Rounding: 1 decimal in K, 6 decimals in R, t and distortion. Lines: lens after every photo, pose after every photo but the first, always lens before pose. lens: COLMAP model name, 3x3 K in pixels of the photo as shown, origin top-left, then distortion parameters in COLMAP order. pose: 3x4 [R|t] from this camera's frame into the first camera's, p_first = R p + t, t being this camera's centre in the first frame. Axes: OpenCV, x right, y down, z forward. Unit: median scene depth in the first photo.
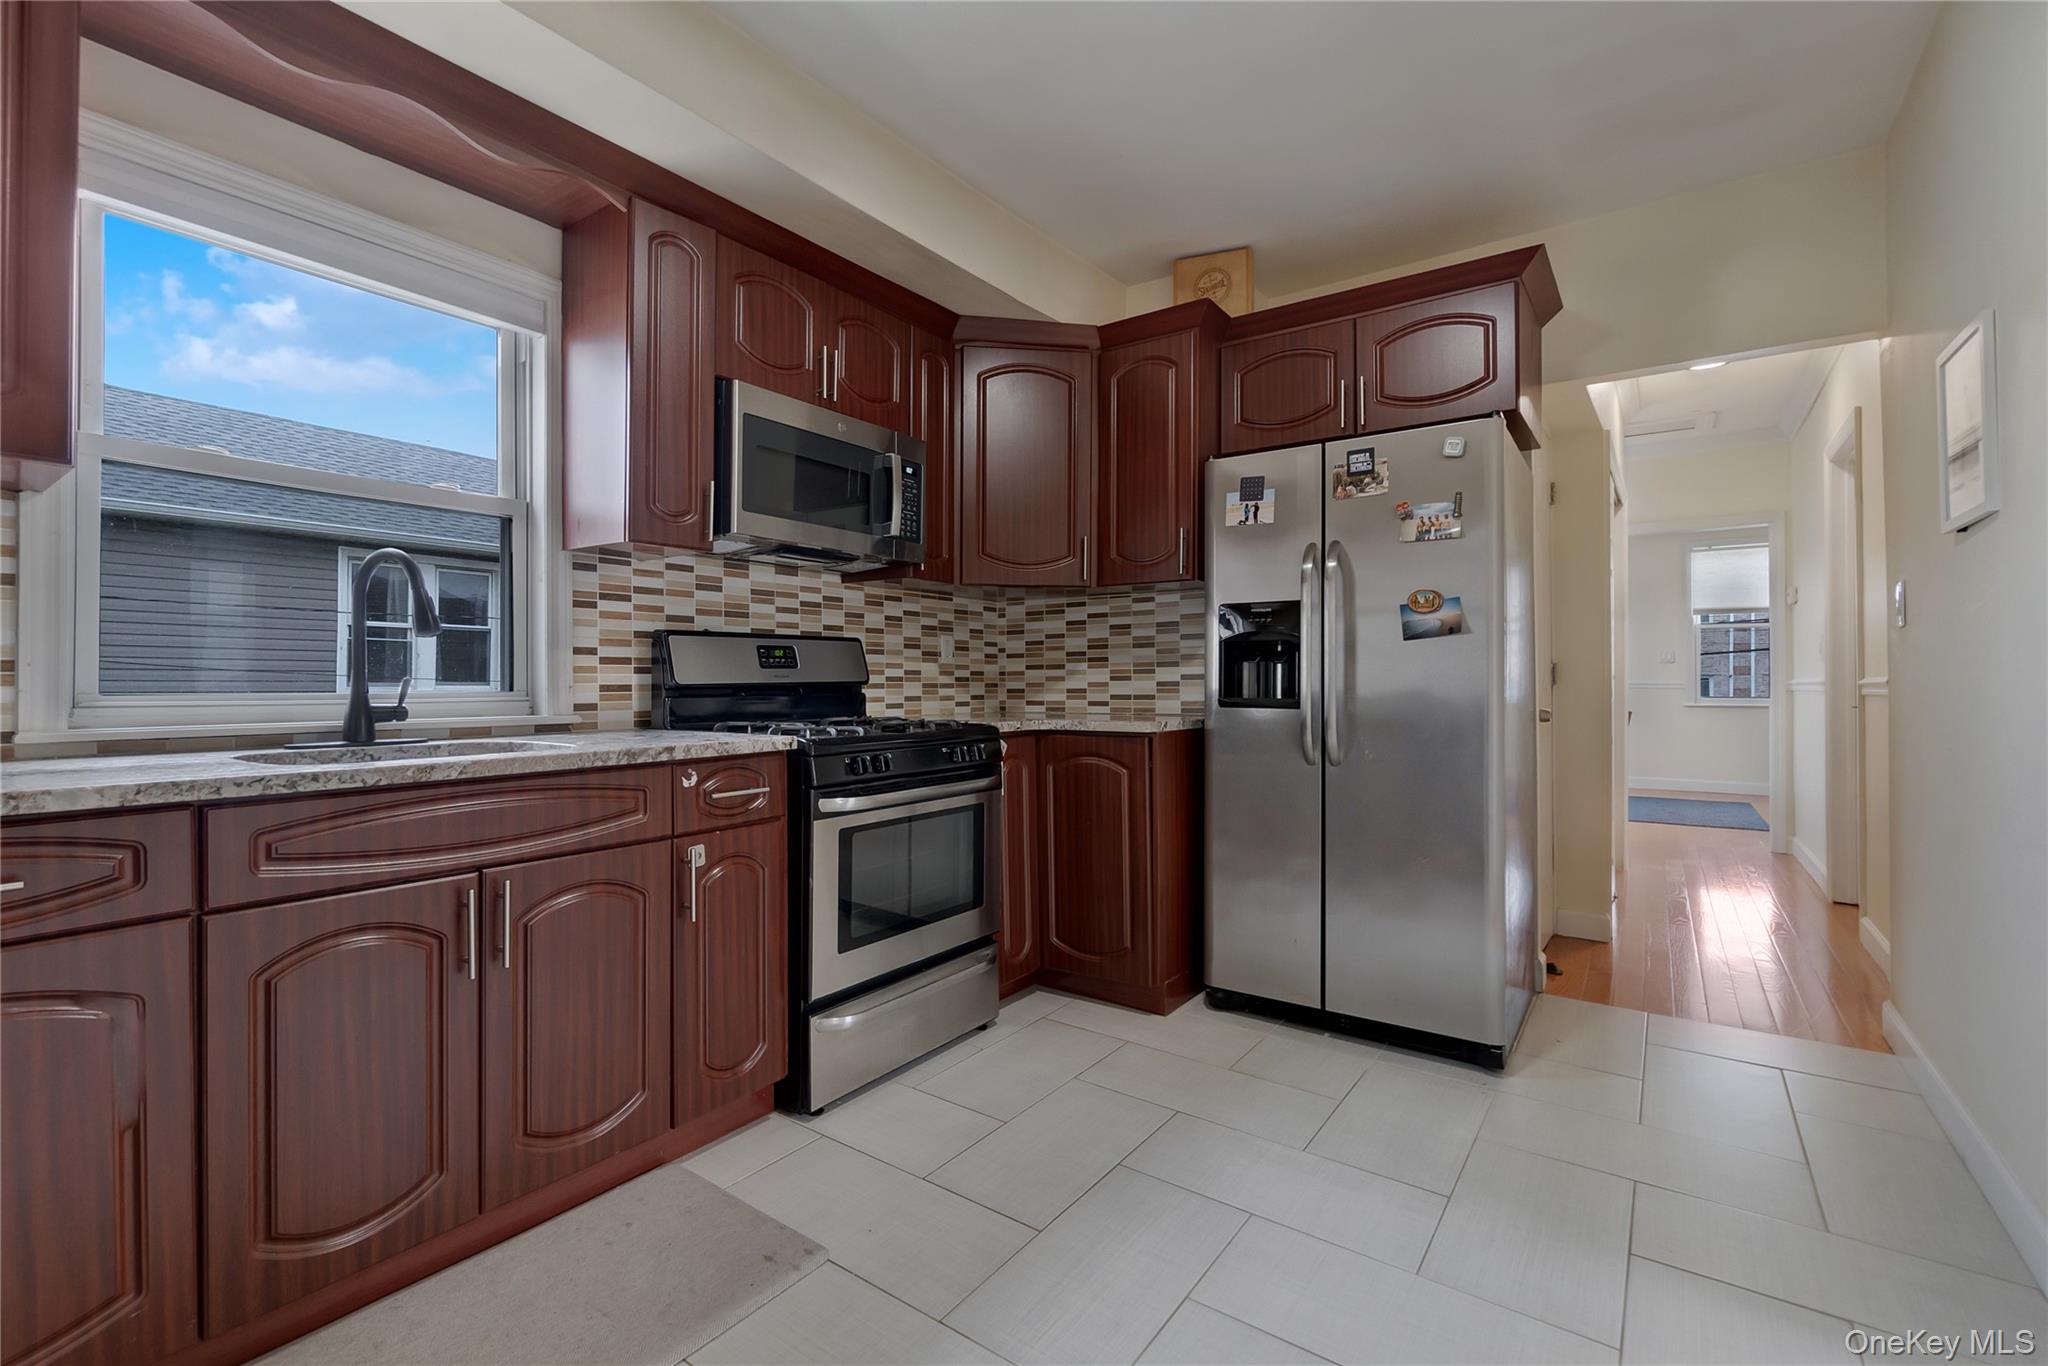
lens RADIAL K [[895.3, 0, 1023.7], [0, 895.3, 675.1], [0, 0, 1]] dist [0.002256, 0.000113]
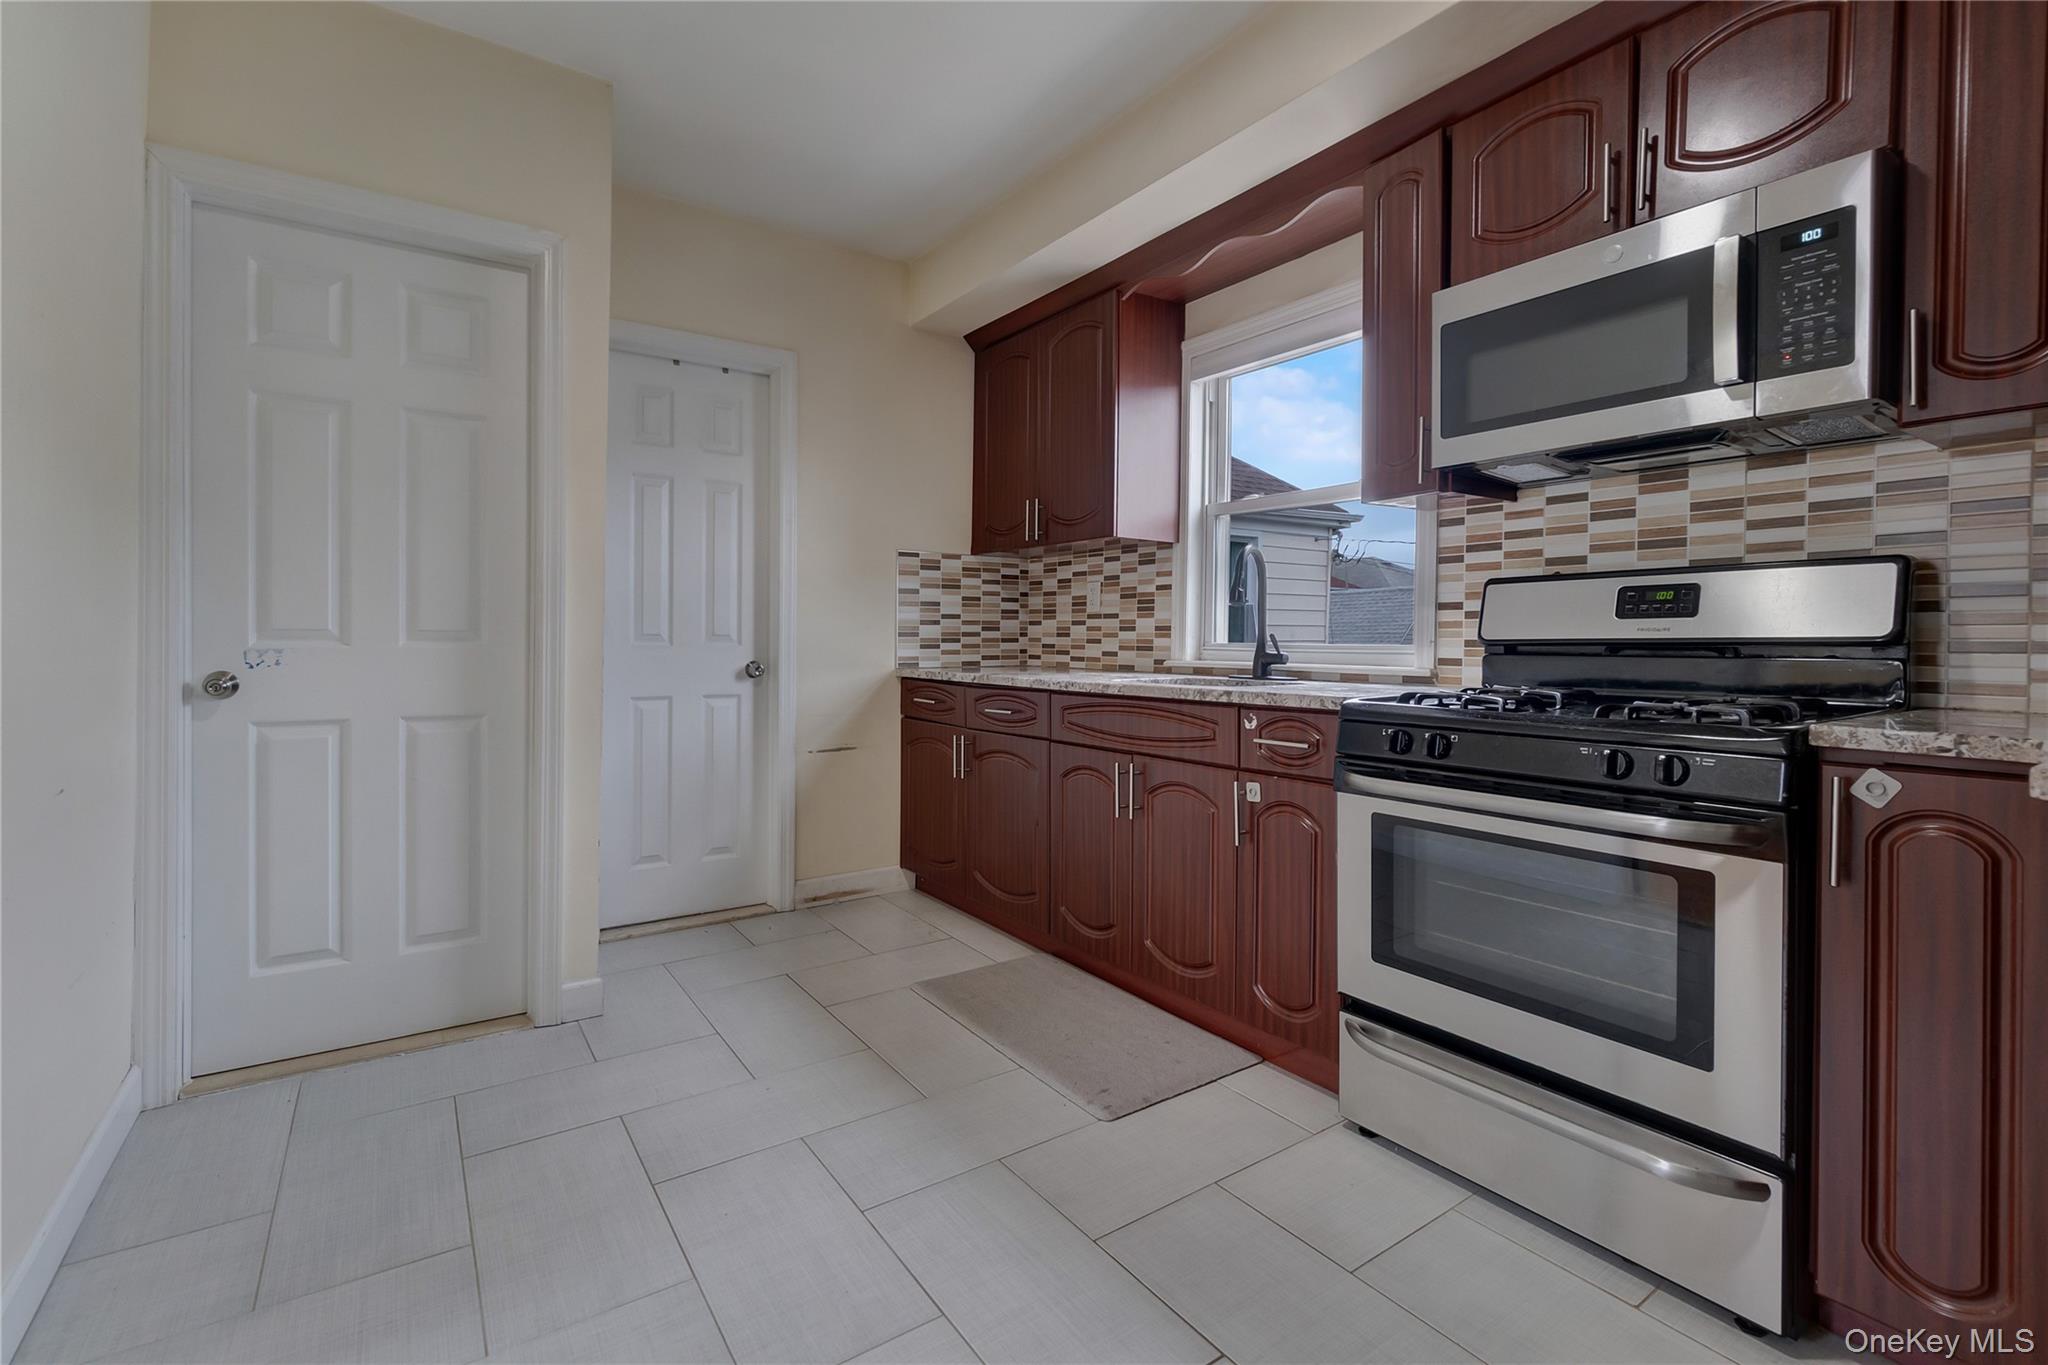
lens RADIAL K [[895.3, 0, 1003.6], [0, 895.3, 646.9], [0, 0, 1]] dist [0.002256, 0.000113]
pose [[-0.348340, 0.013296, -0.937274, 0.636672], [0.005769, 0.999911, 0.012040, 0.004475], [0.937351, -0.001213, -0.348385, 0.882519]]
